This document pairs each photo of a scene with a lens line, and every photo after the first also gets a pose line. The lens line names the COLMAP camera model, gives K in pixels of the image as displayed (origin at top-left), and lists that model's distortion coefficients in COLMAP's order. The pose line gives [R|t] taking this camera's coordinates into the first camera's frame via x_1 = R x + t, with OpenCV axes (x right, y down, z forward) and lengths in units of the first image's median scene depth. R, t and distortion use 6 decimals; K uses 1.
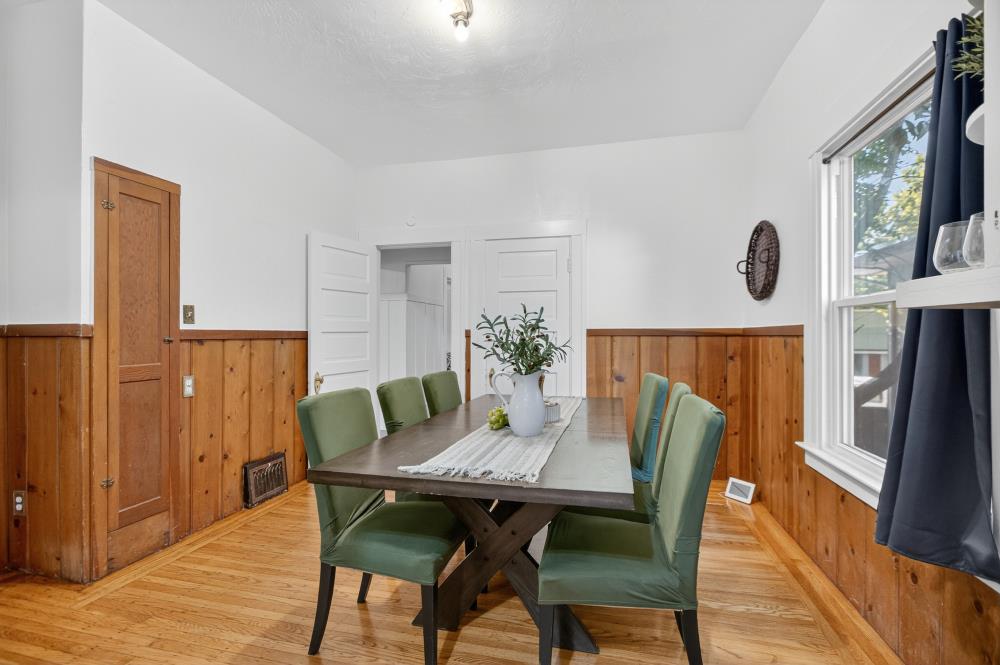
lens RADIAL K [[451.4, 0, 500.0], [0, 451.4, 332.5], [0, 0, 1]] dist [-0.000978, 0.000034]
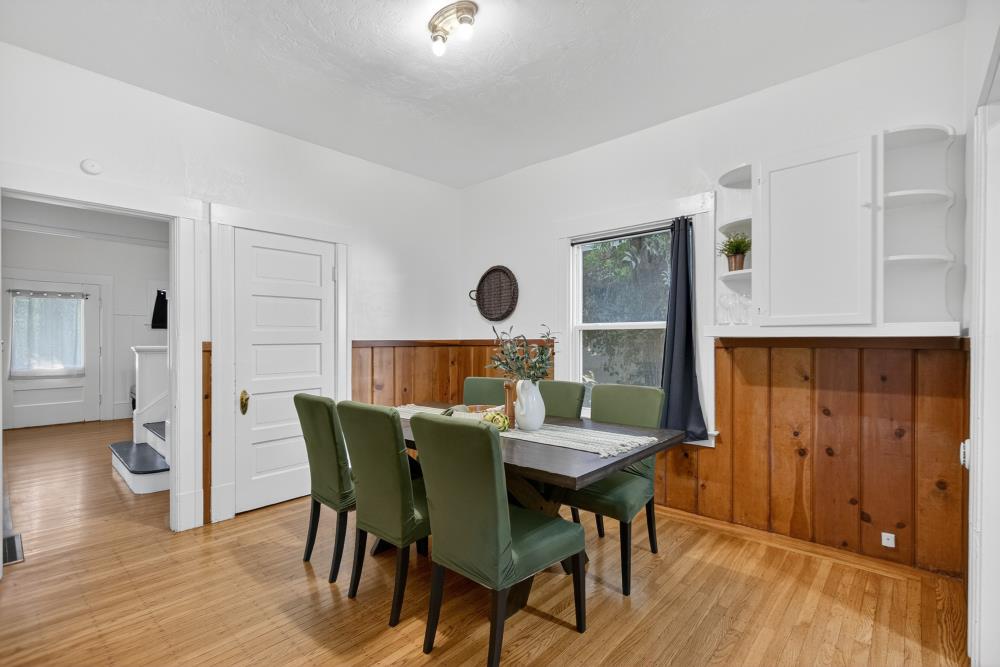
lens RADIAL K [[458.8, 0, 503.9], [0, 458.8, 341.5], [0, 0, 1]] dist [-0.001319, -0.000076]
pose [[0.472532, -0.004855, 0.881300, -0.578060], [0.000497, 0.999986, 0.005242, -0.011735], [-0.881314, -0.002039, 0.472528, 0.245796]]
